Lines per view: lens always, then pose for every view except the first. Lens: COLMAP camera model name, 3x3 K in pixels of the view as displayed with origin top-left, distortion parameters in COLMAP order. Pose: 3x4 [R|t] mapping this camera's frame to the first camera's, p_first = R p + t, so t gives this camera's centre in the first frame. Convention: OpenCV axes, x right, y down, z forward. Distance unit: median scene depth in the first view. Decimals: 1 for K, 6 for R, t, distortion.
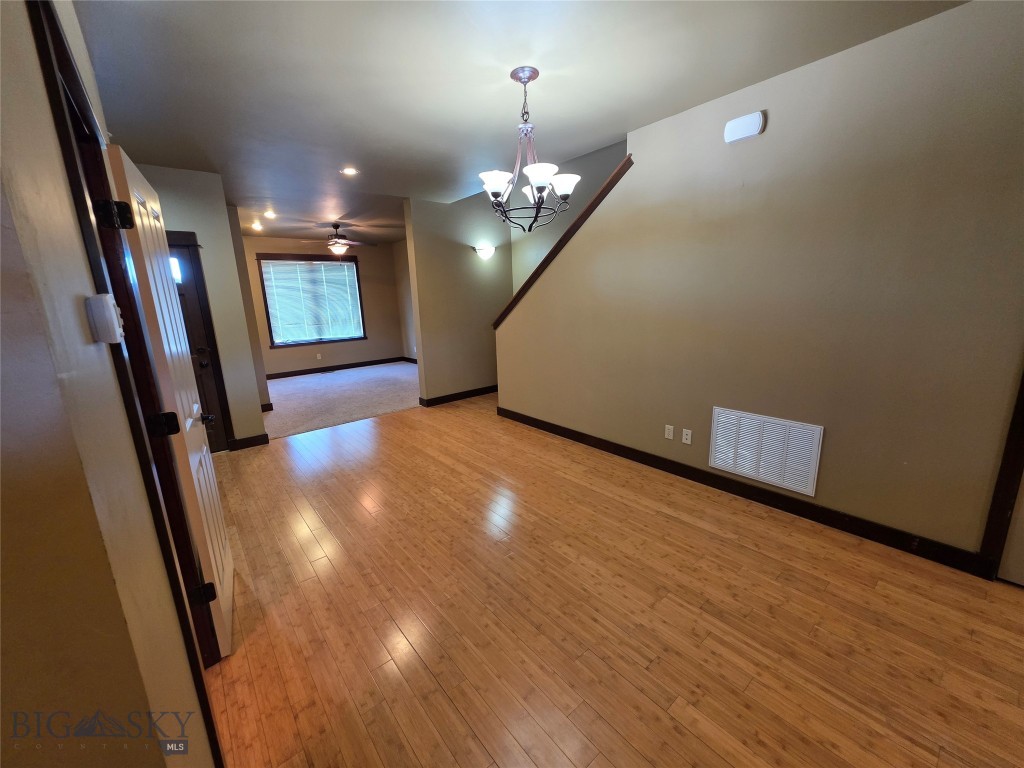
lens RADIAL K [[408.0, 0, 509.0], [0, 408.0, 382.0], [0, 0, 1]] dist [0.002737, 0.000120]
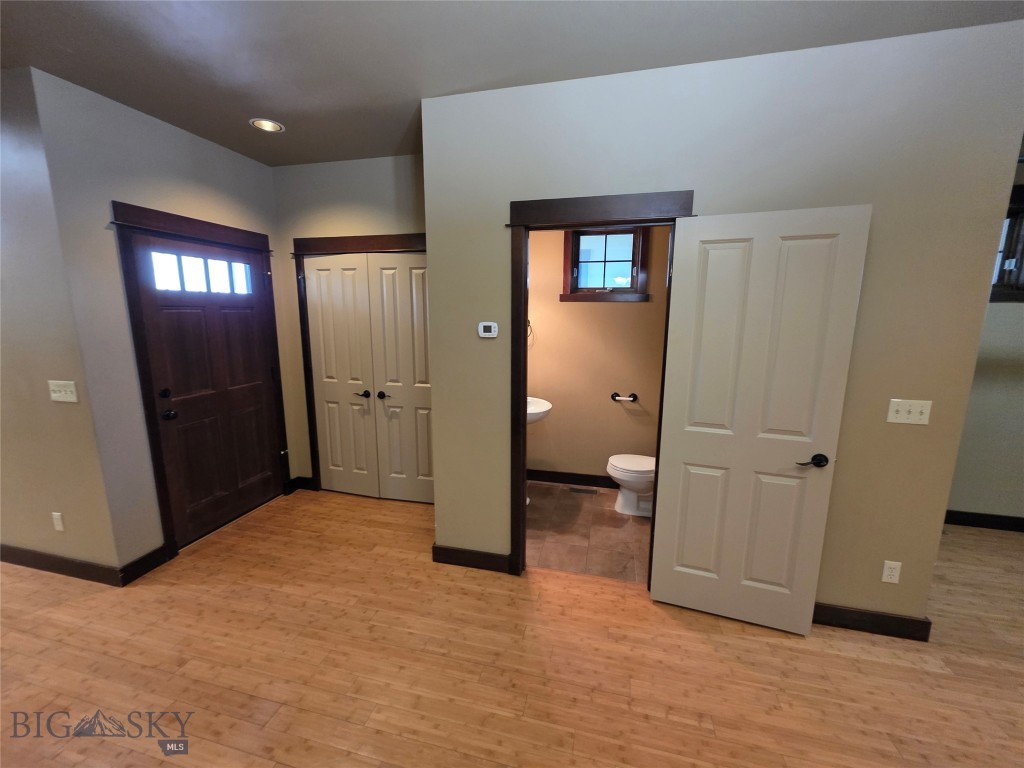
lens RADIAL K [[408.0, 0, 510.1], [0, 408.0, 379.8], [0, 0, 1]] dist [0.002737, 0.000120]
pose [[-0.801542, 0.133469, -0.582851, 0.322557], [-0.103607, 0.929023, 0.355221, -0.377779], [0.588893, 0.345112, -0.730823, 1.444366]]
